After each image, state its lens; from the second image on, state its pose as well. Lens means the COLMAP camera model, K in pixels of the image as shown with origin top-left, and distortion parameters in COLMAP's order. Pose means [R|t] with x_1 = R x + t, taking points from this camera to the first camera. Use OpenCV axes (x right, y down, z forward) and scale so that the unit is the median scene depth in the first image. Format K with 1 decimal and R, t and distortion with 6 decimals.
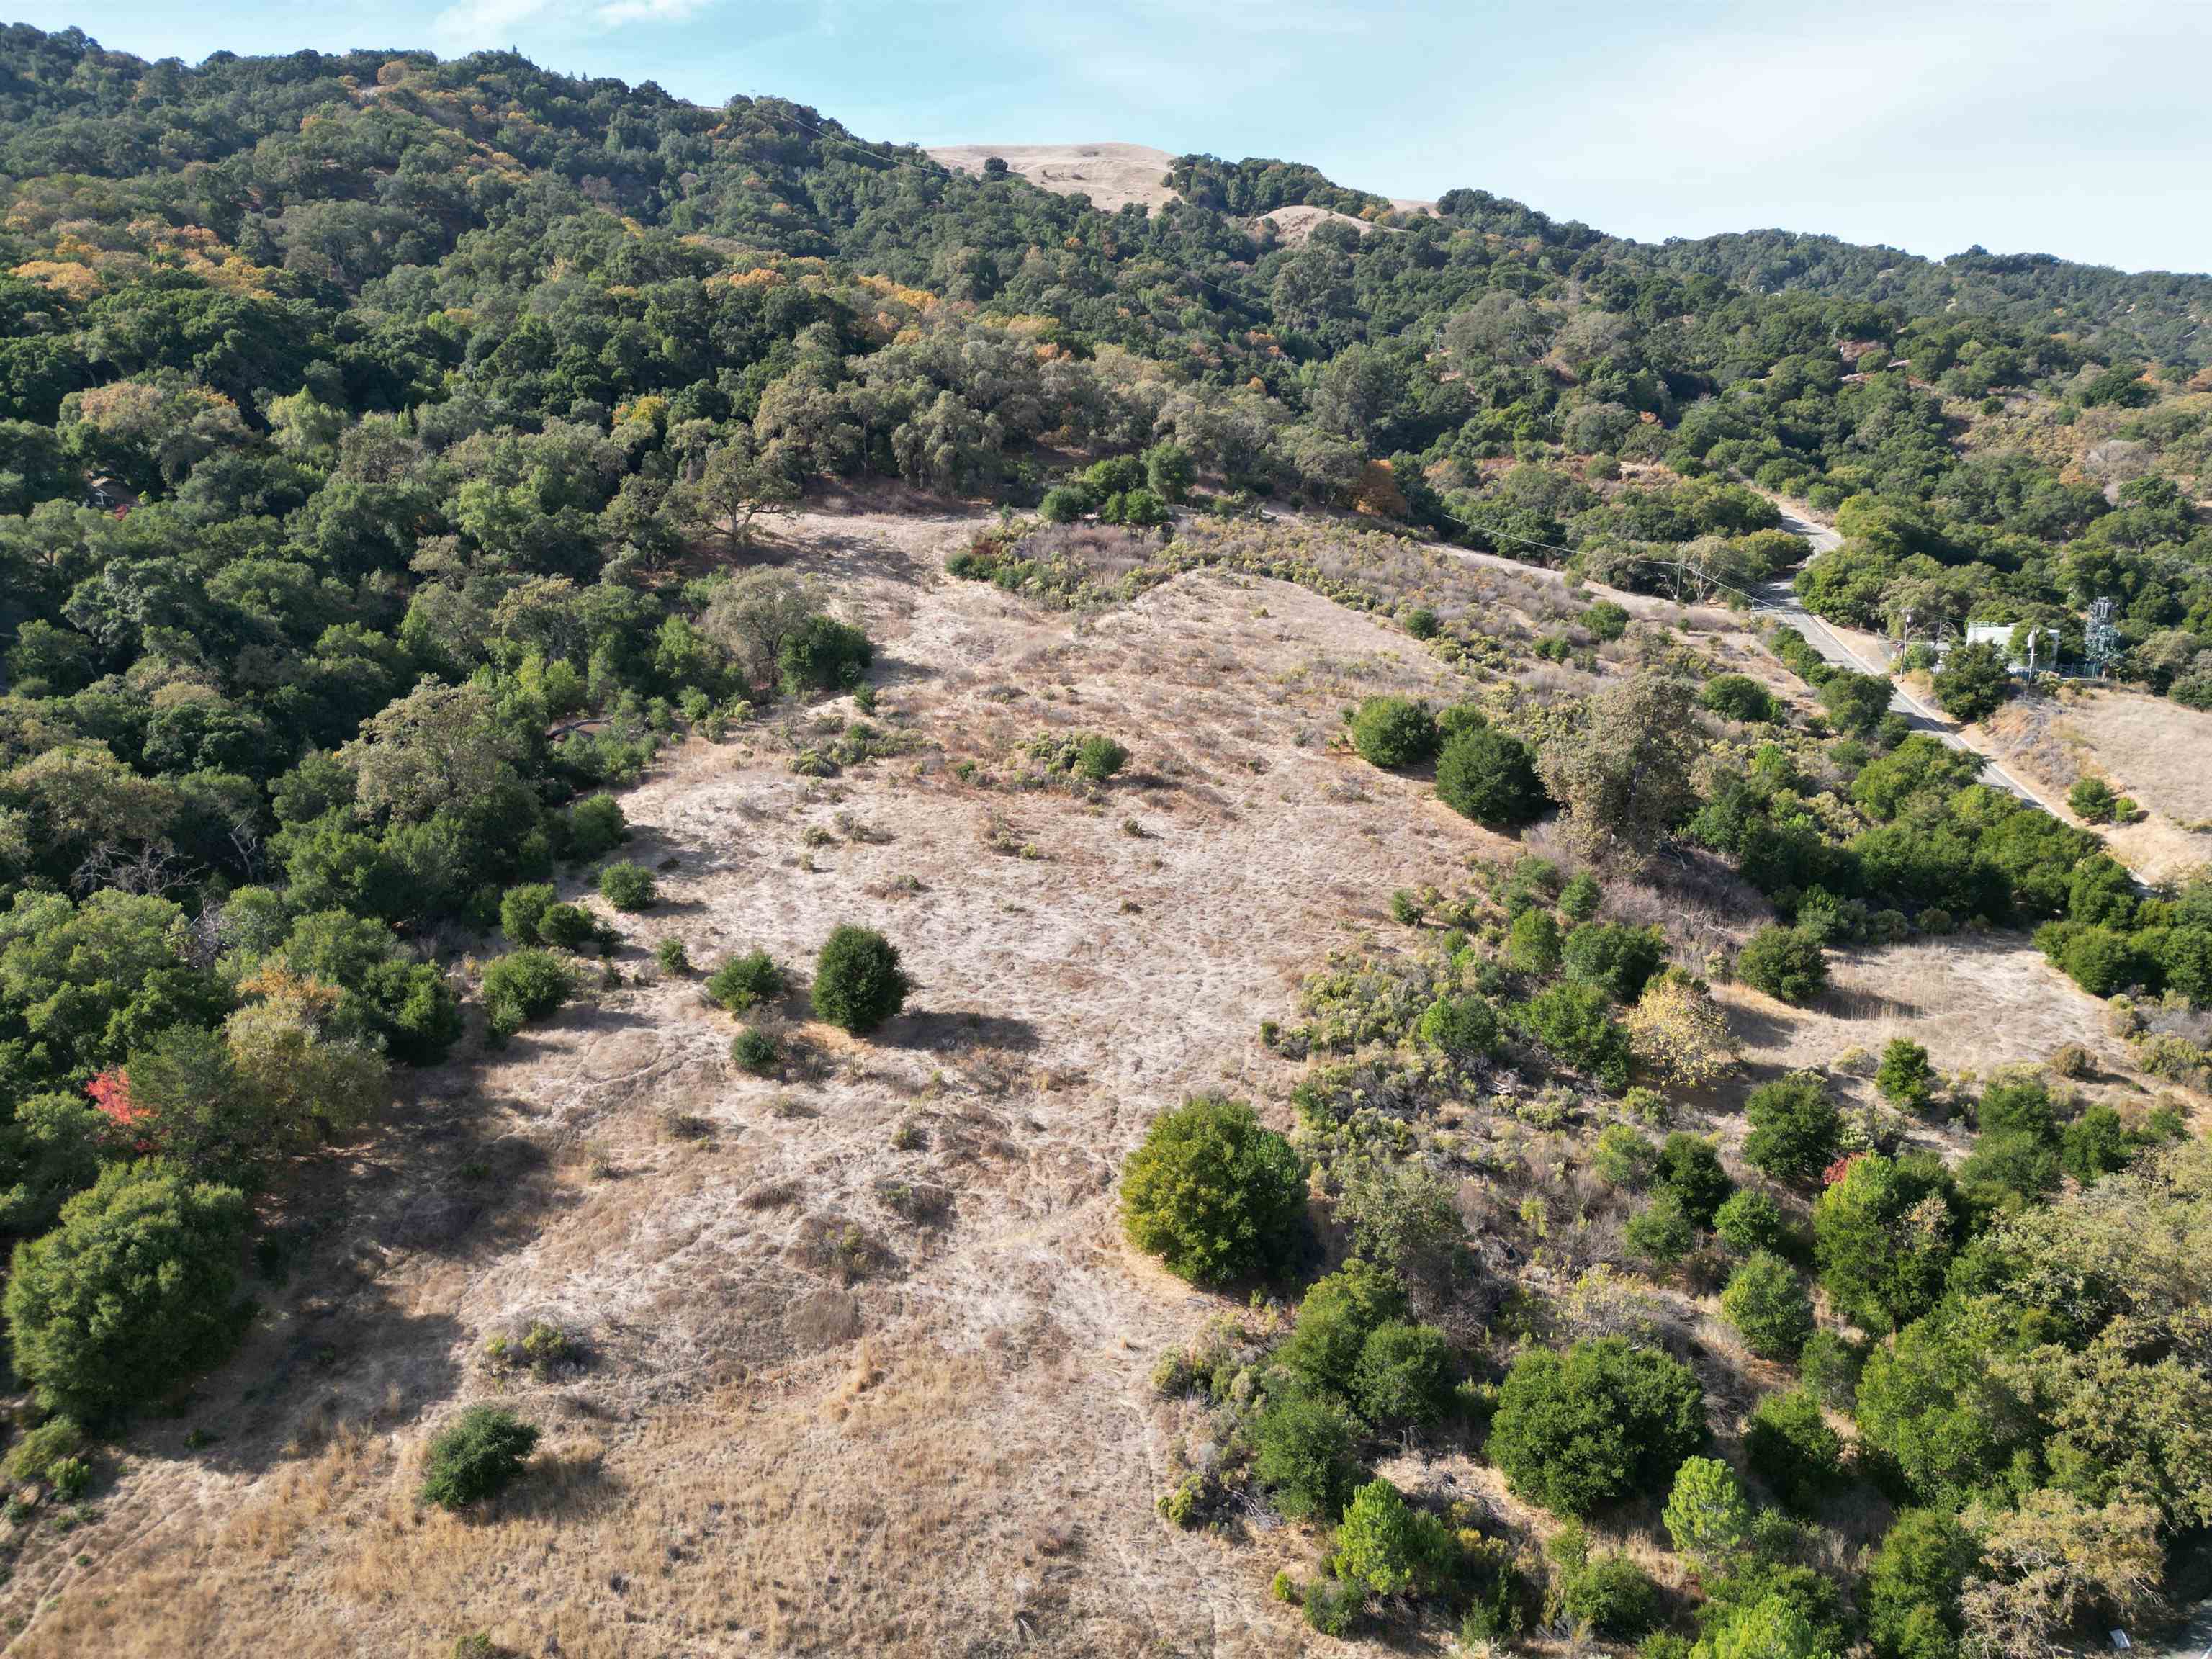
lens RADIAL K [[1546.7, 0, 1104.7], [0, 1546.7, 829.1], [0, 0, 1]] dist [0.059682, -0.042763]
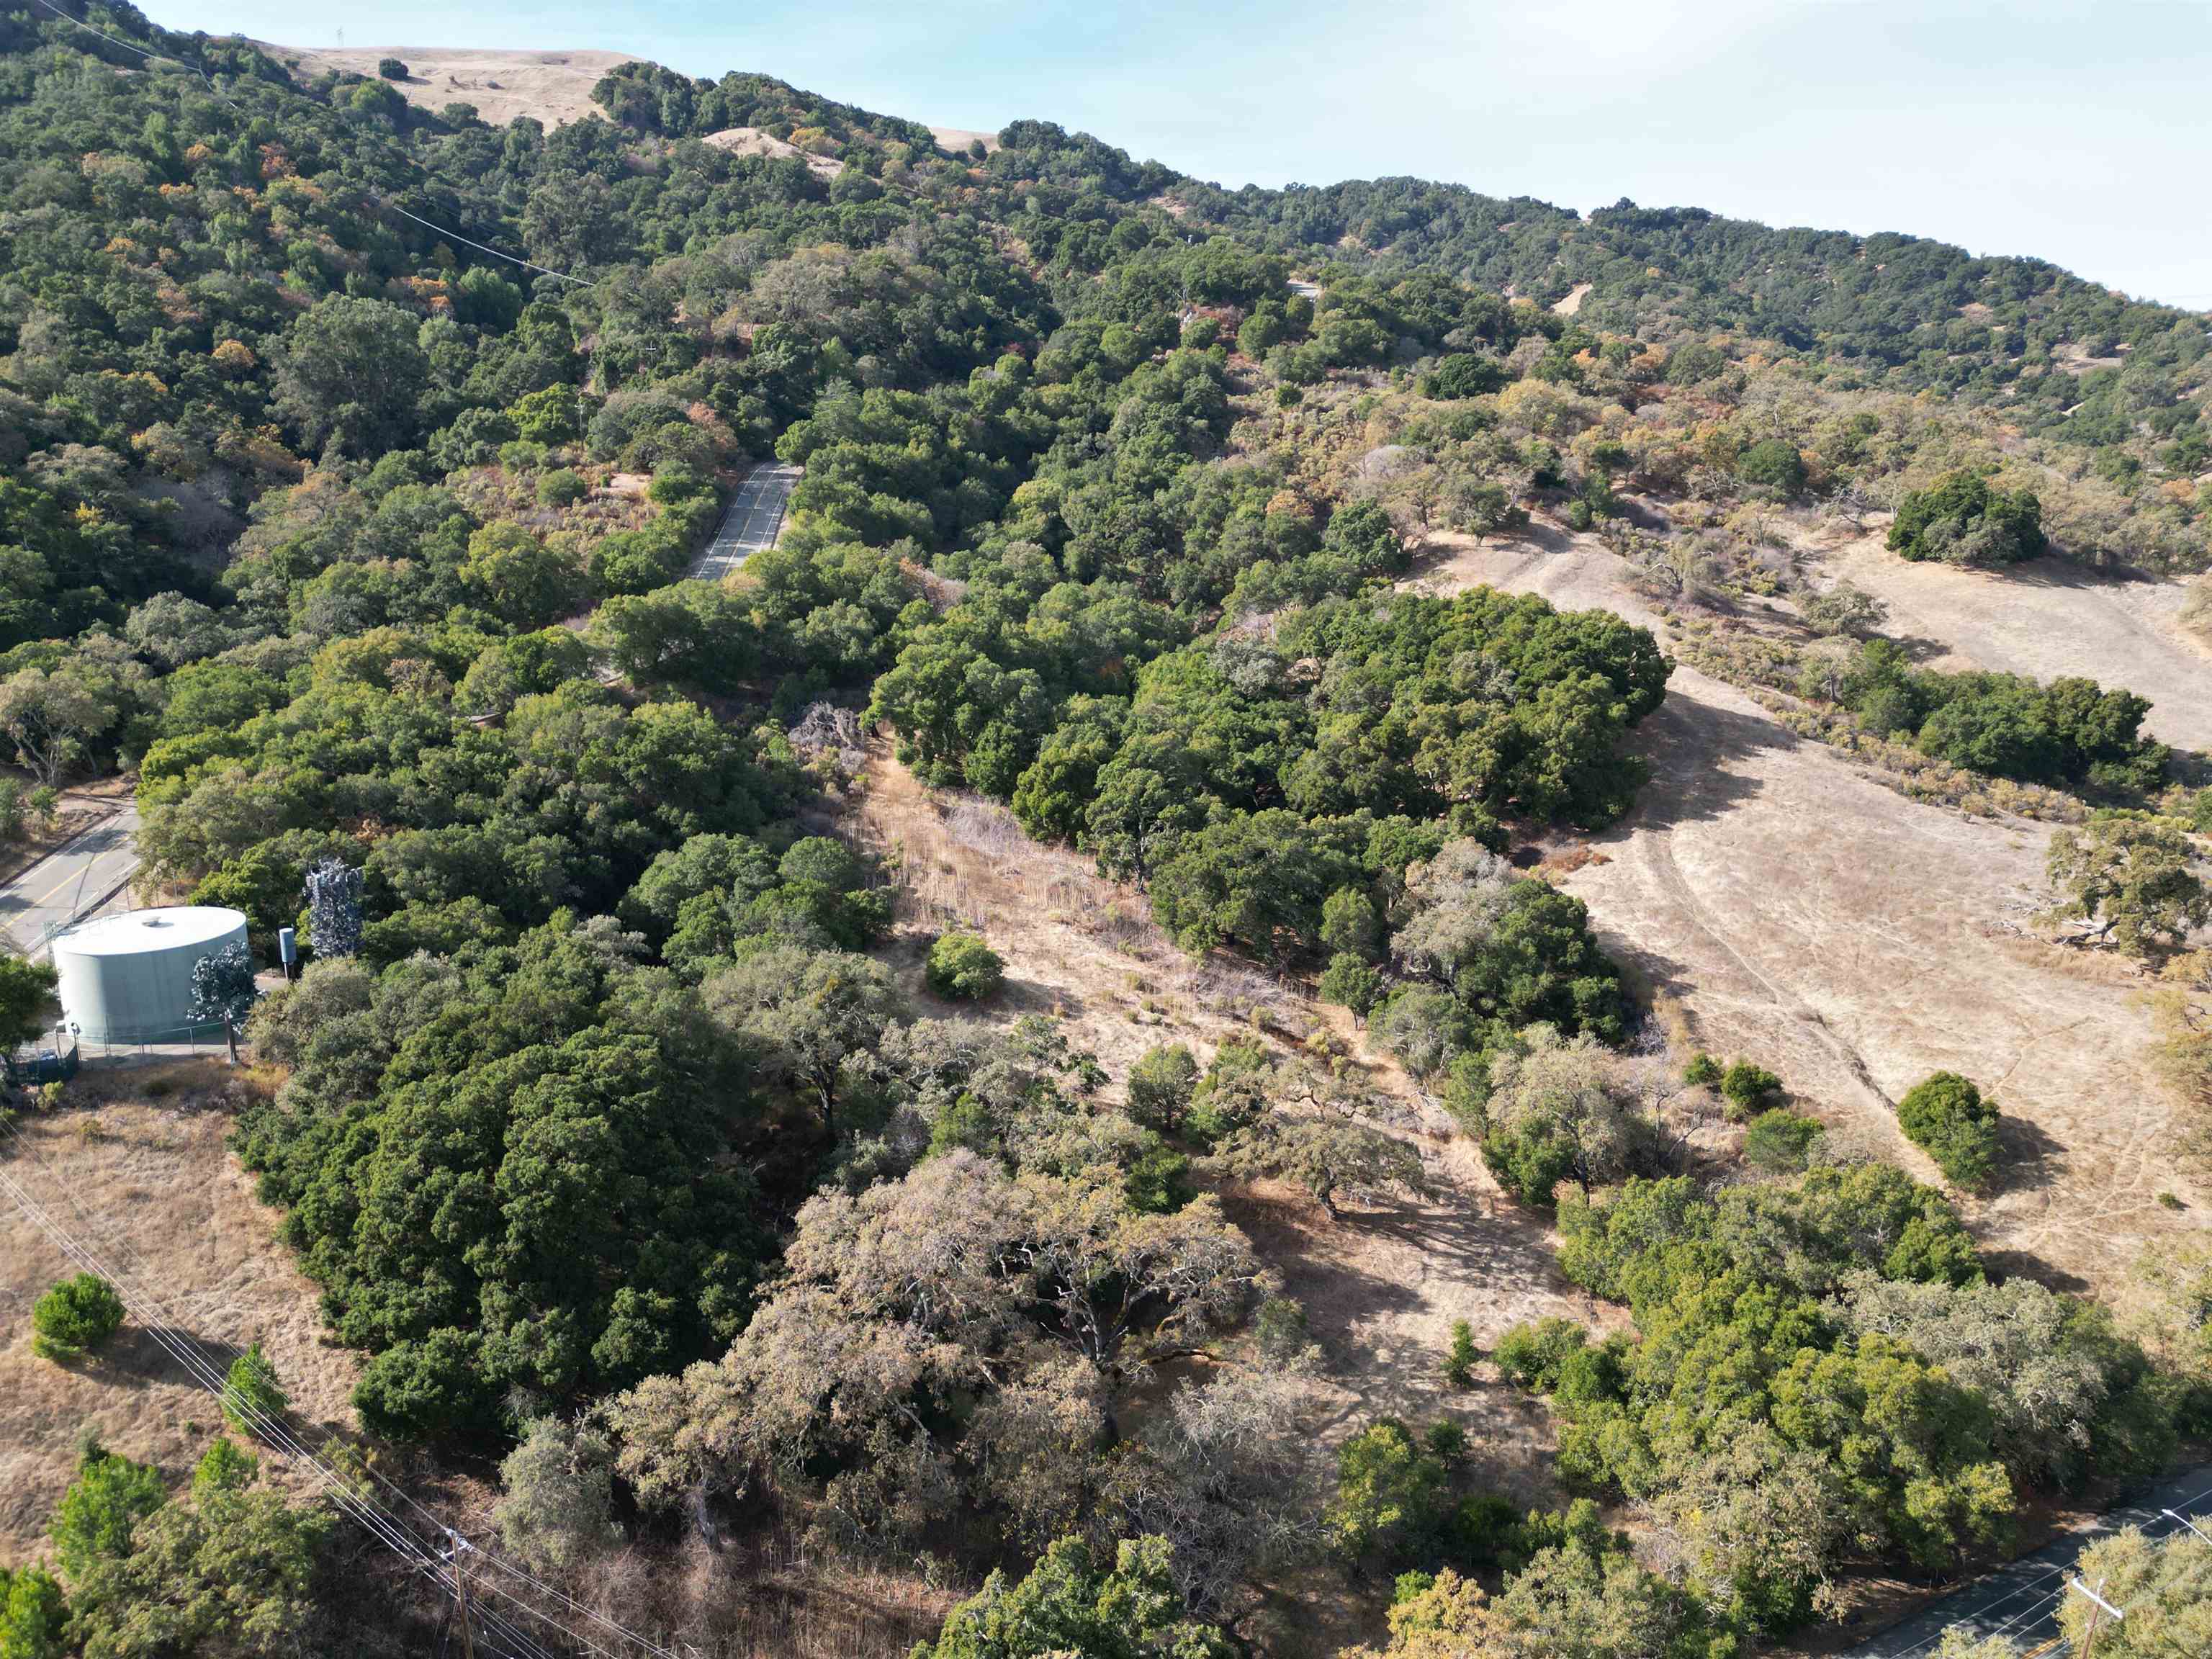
lens RADIAL K [[1546.7, 0, 1109.2], [0, 1546.7, 834.7], [0, 0, 1]] dist [0.059682, -0.042763]
pose [[0.995967, -0.021701, 0.087057, 0.277929], [0.018947, 0.999297, 0.032345, -0.055348], [-0.087698, -0.030565, 0.995678, 0.168461]]
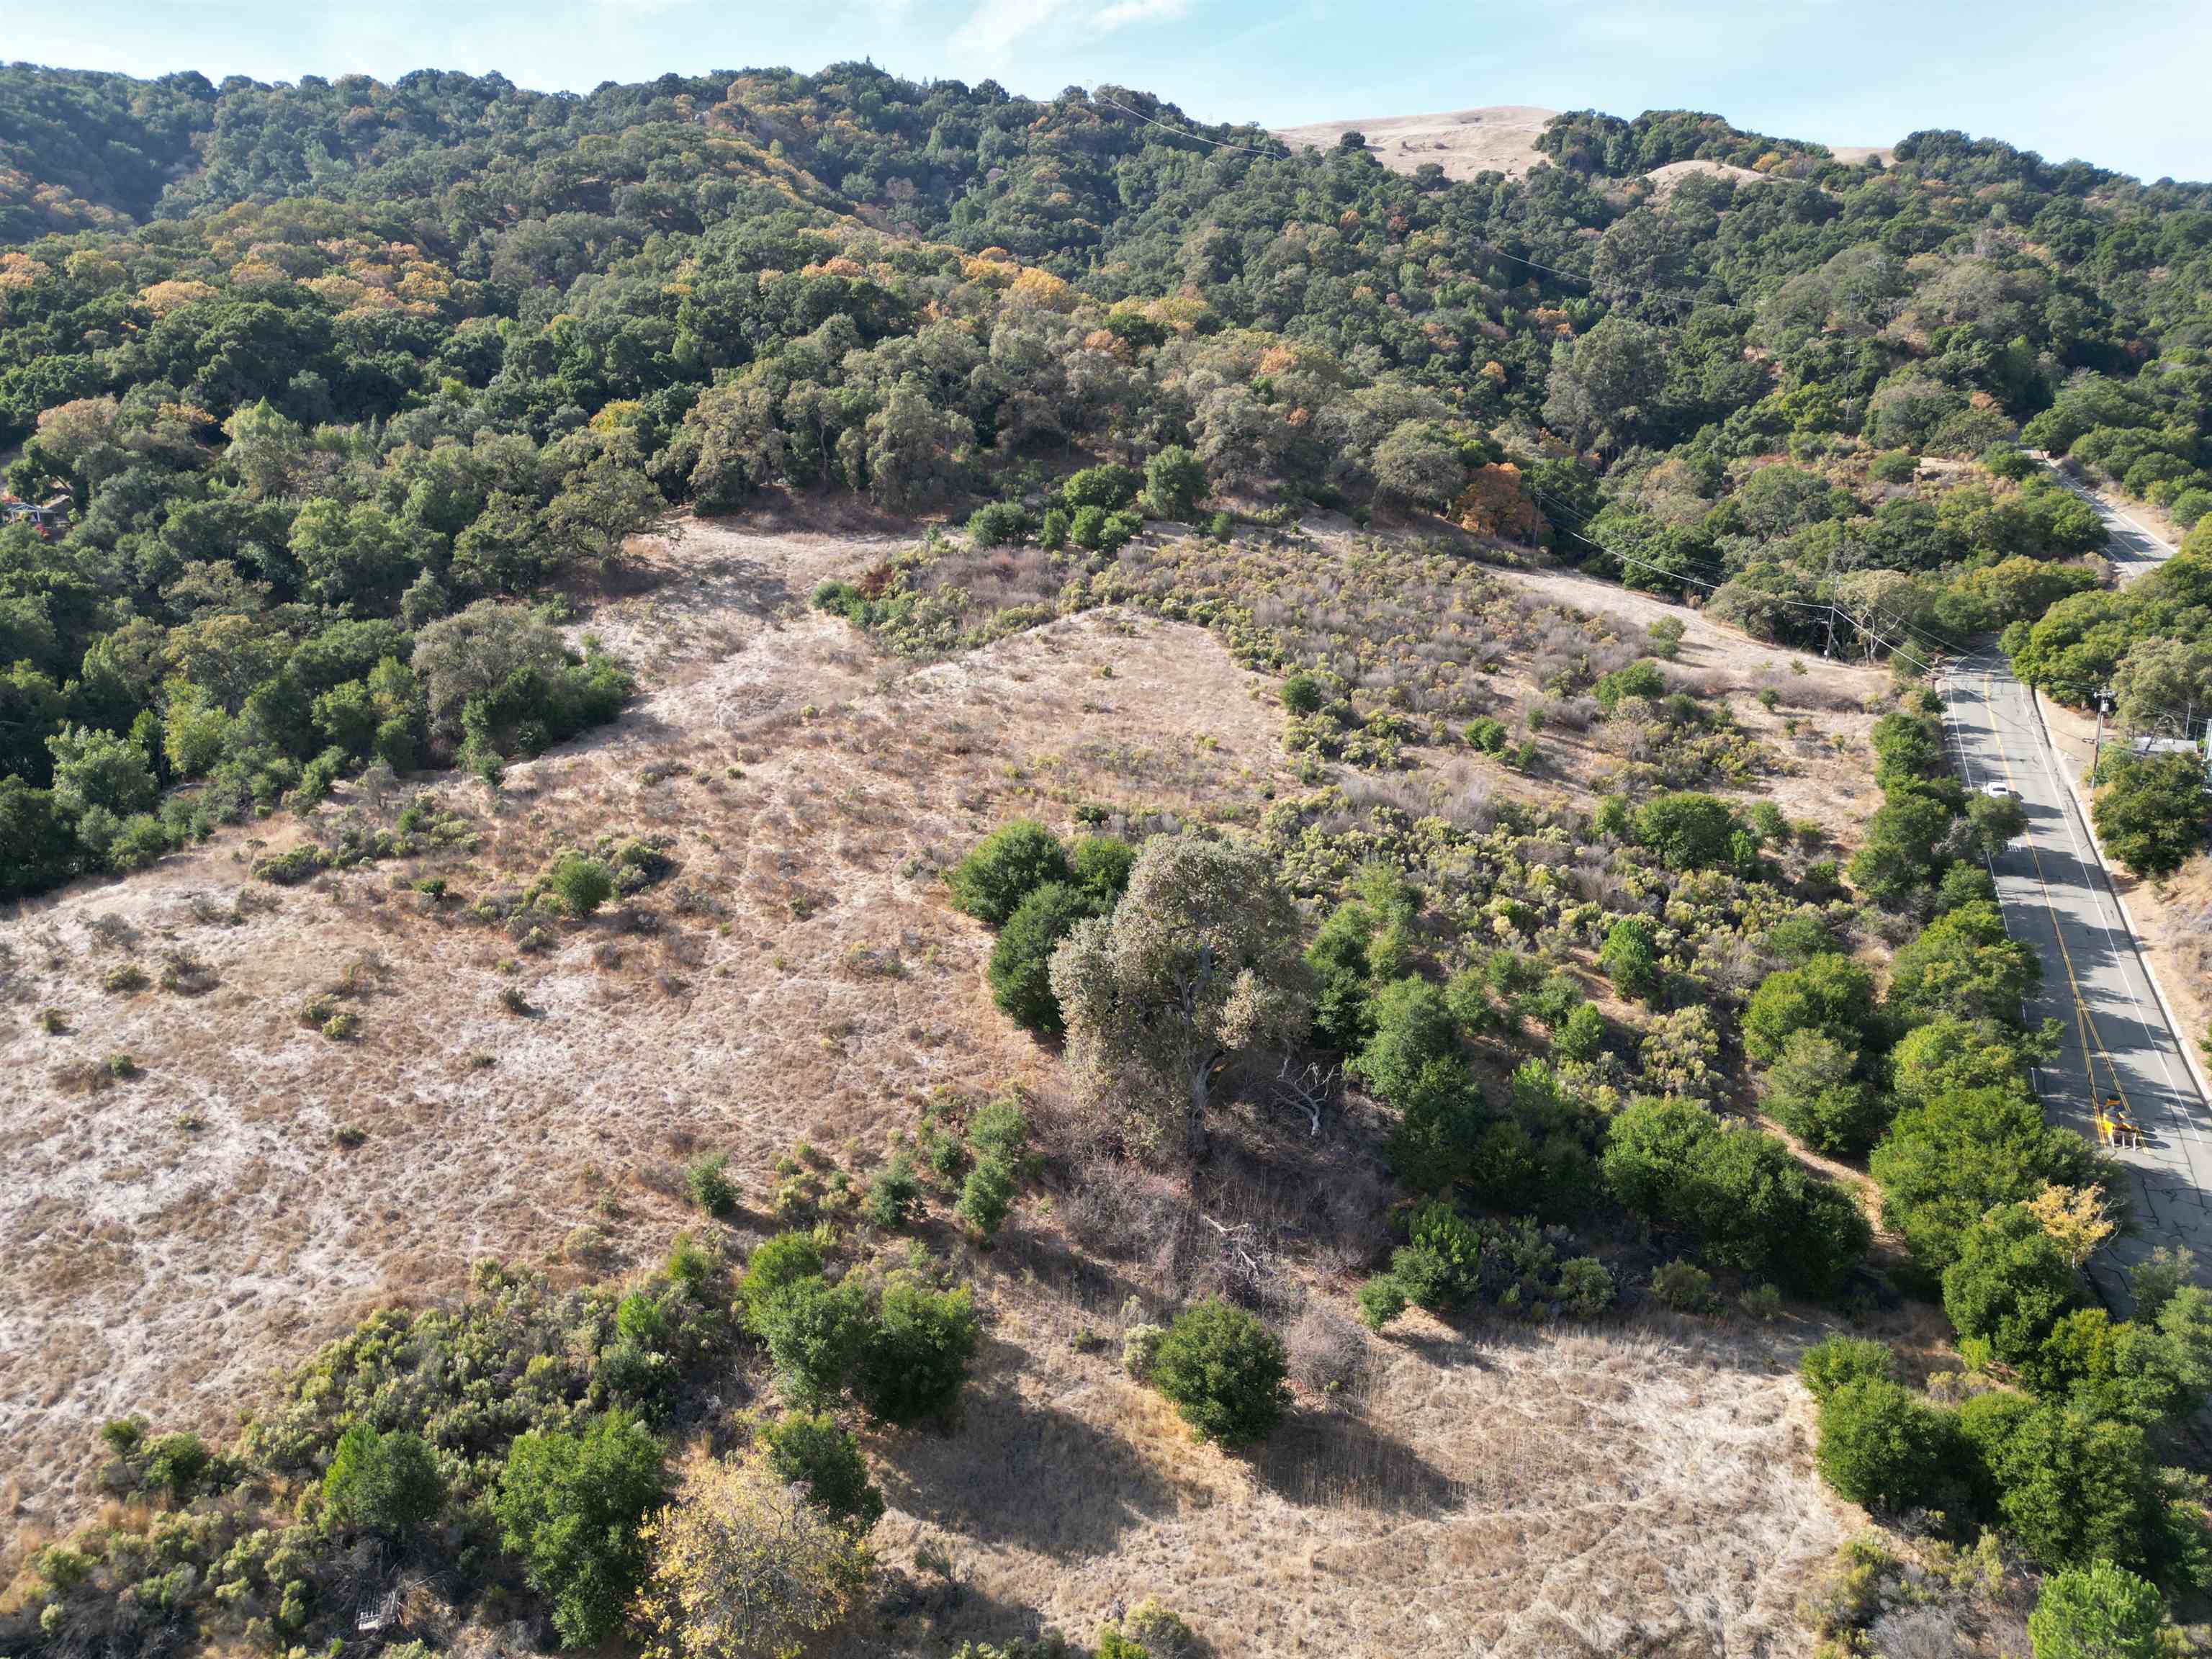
lens RADIAL K [[1546.7, 0, 1105.7], [0, 1546.7, 831.7], [0, 0, 1]] dist [0.059682, -0.042763]
pose [[0.956343, 0.061063, -0.285795, 0.101453], [-0.059538, 0.998127, 0.014028, -0.021896], [0.286116, 0.003600, 0.958188, 0.081245]]
